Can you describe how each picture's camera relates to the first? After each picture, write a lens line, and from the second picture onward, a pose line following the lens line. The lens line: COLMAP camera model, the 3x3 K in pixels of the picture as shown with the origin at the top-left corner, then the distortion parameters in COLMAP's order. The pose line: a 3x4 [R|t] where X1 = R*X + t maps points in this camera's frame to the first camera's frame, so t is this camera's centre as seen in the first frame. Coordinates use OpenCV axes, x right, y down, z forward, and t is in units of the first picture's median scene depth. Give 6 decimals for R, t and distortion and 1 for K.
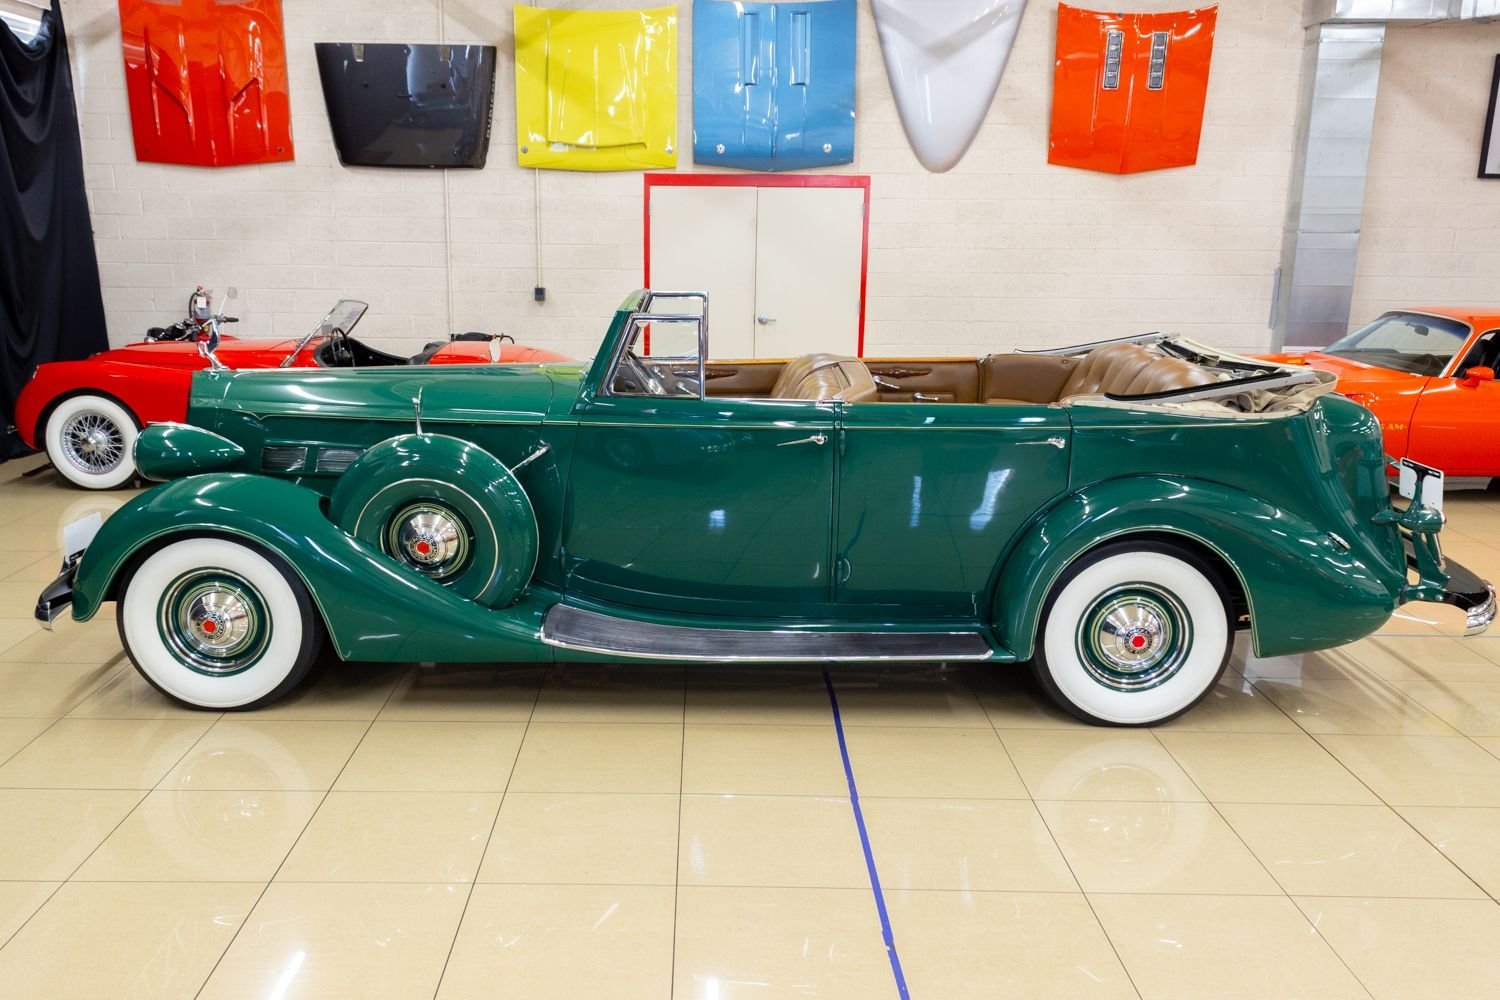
lens RADIAL K [[1283.8, 0, 697.8], [0, 1283.8, 533.3], [0, 0, 1]] dist [0.017496, -0.009106]
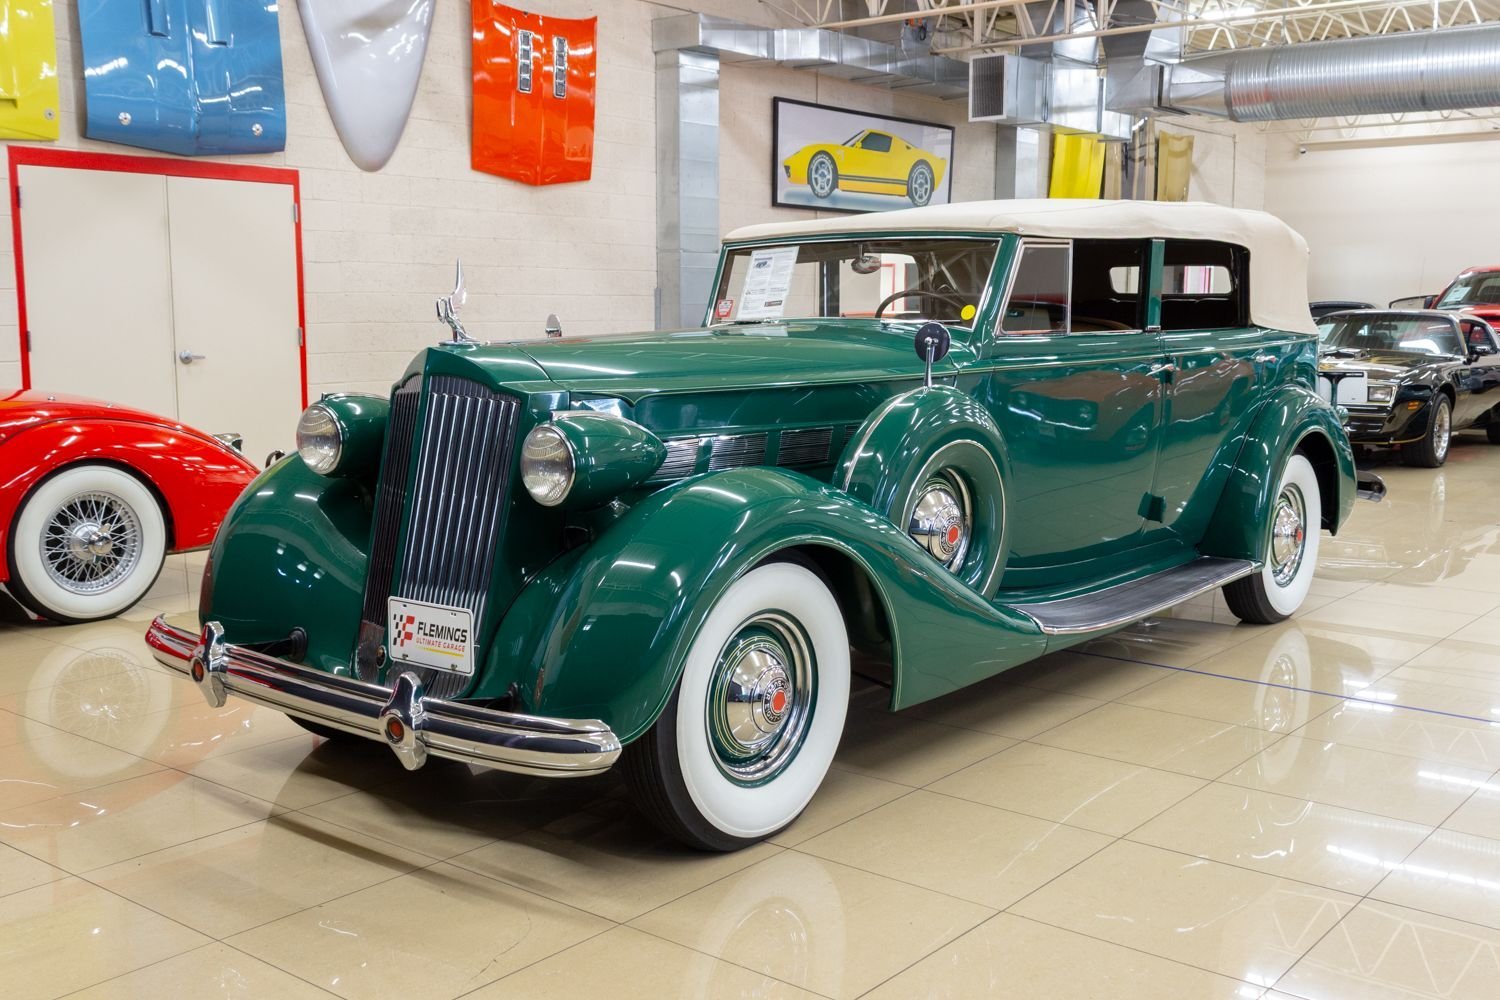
lens RADIAL K [[1522.2, 0, 748.0], [0, 1522.2, 530.1], [0, 0, 1]] dist [0.025817, -0.026939]
pose [[0.619679, -0.123073, 0.775145, -0.459376], [0.197614, 0.980277, -0.002337, -0.006639], [-0.759570, 0.154628, 0.631779, 0.245036]]
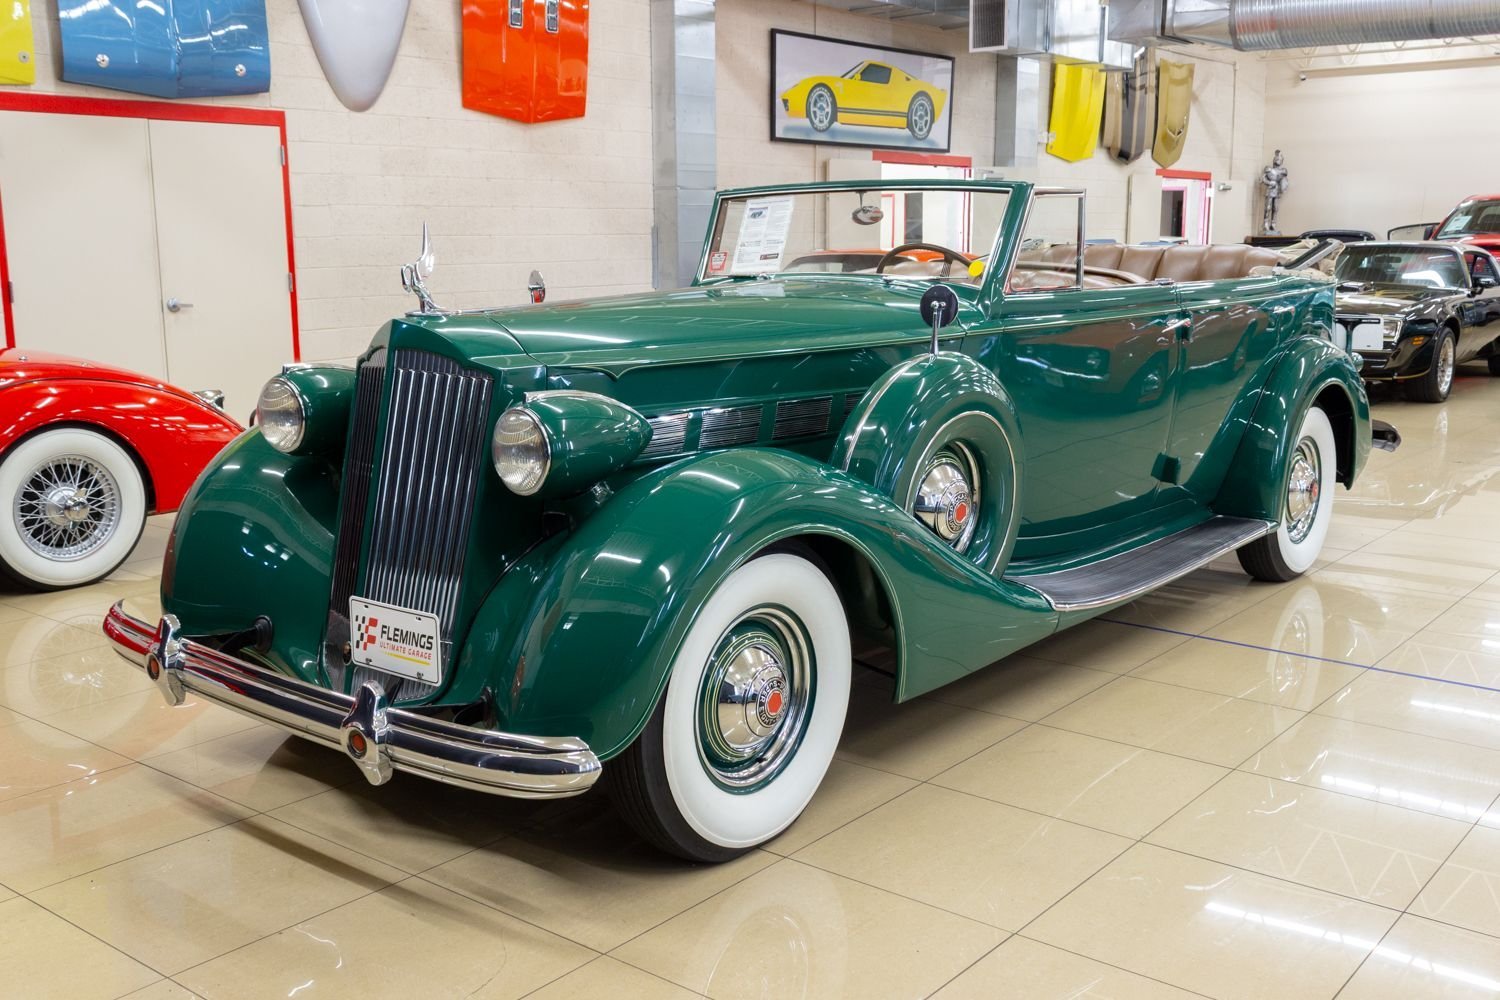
lens RADIAL K [[1484.5, 0, 749.5], [0, 1484.5, 525.8], [0, 0, 1]] dist [0.001799, 0.002199]
pose [[0.619750, -0.165789, 0.767088, -0.427670], [0.205516, 0.977607, 0.045246, -0.020033], [-0.757412, 0.129607, 0.639944, 0.263861]]
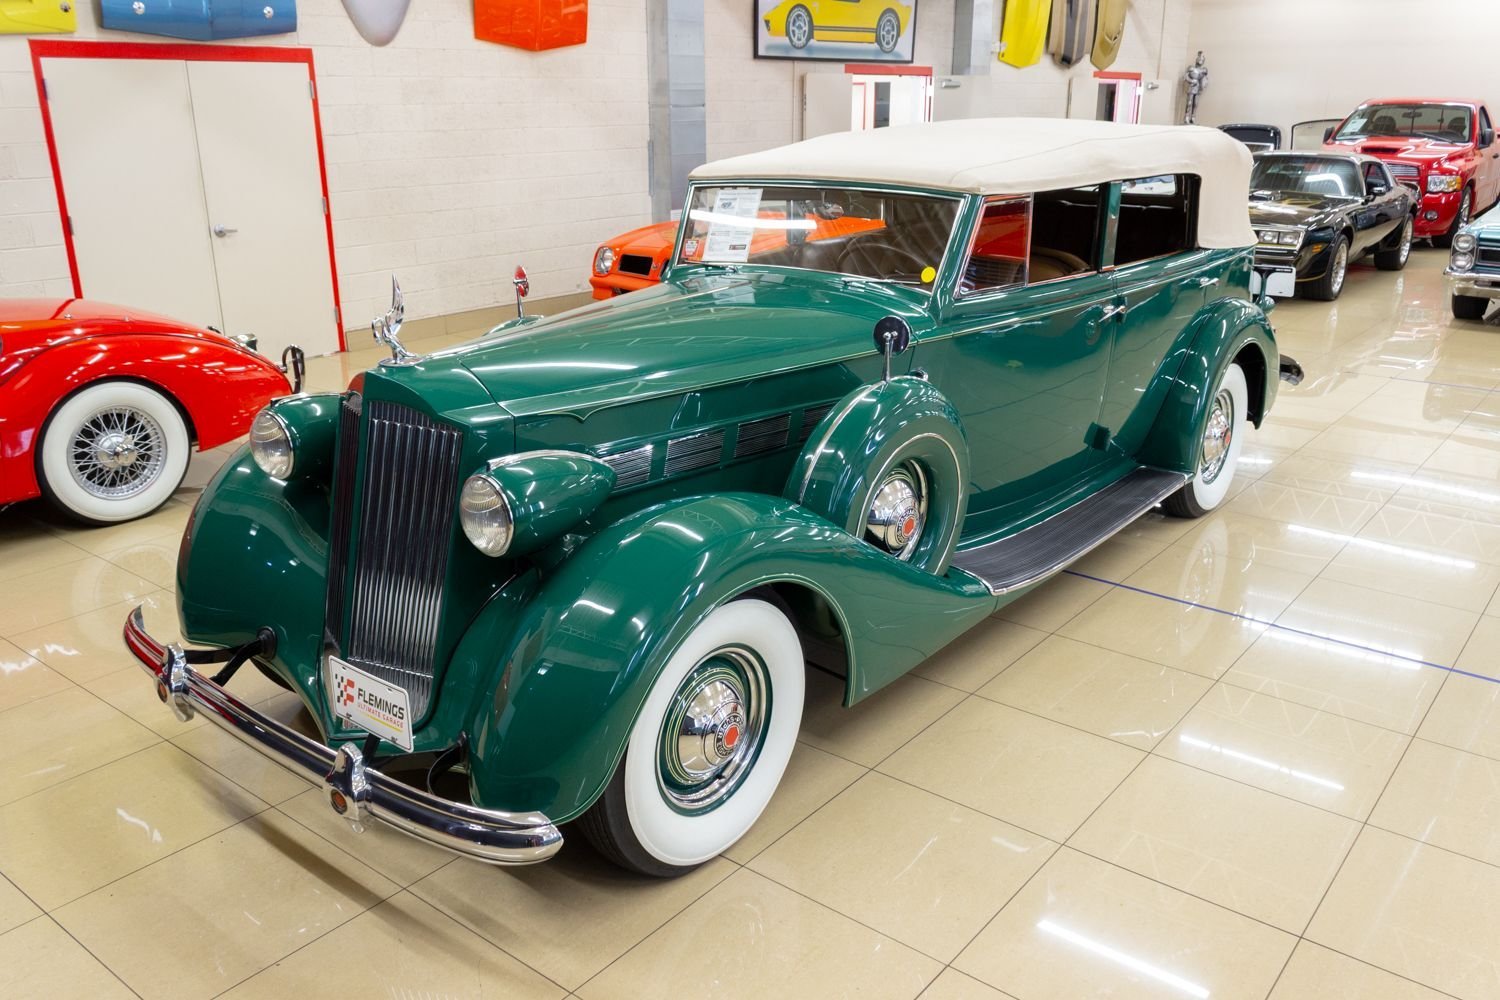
lens RADIAL K [[1217.8, 0, 747.5], [0, 1217.8, 523.4], [0, 0, 1]] dist [-0.009079, 0.010795]
pose [[0.617493, -0.272313, 0.737935, -0.377691], [0.204205, 0.961493, 0.183935, -0.067376], [-0.759607, 0.037111, 0.649323, 0.280969]]
